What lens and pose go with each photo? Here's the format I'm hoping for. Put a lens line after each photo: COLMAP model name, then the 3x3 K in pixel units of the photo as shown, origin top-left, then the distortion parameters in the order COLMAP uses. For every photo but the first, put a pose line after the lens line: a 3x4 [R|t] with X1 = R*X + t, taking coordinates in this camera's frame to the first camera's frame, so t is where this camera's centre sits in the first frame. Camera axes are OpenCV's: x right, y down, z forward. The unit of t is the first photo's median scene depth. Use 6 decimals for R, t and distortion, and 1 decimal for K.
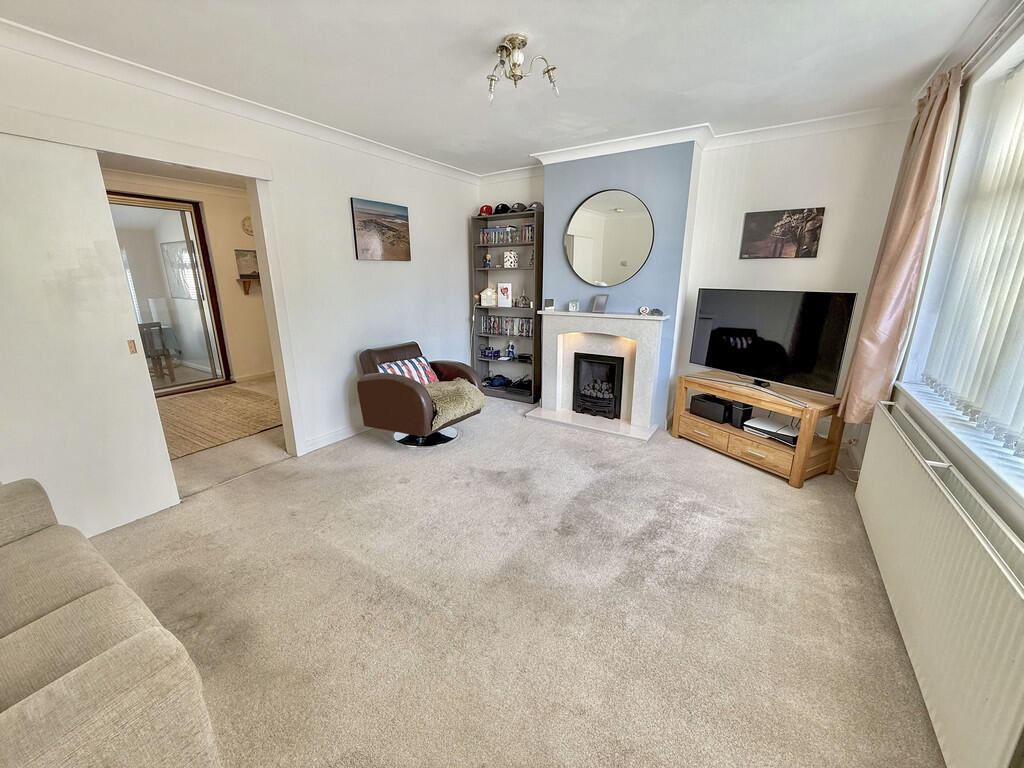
lens RADIAL K [[406.1, 0, 509.1], [0, 406.1, 385.3], [0, 0, 1]] dist [-0.000504, -0.000016]
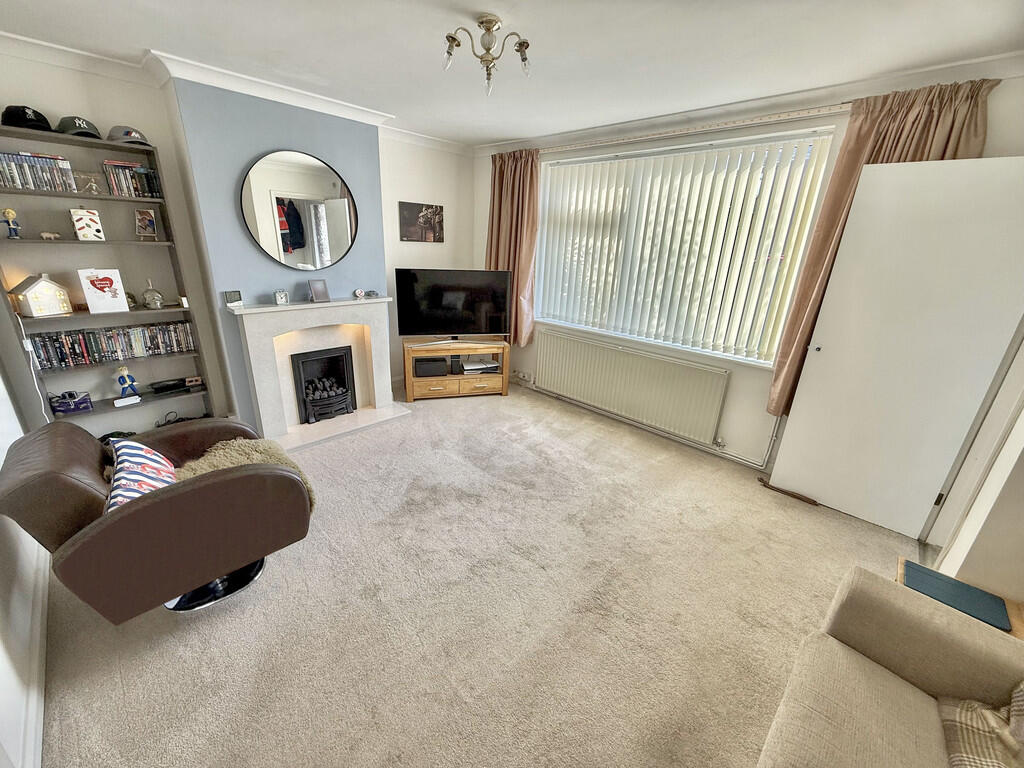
lens RADIAL K [[406.1, 0, 509.1], [0, 406.1, 385.3], [0, 0, 1]] dist [-0.000504, -0.000016]
pose [[0.191706, -0.321120, 0.927433, -0.576029], [0.215793, 0.935626, 0.279351, -0.174122], [-0.957435, 0.146580, 0.248660, 0.450742]]
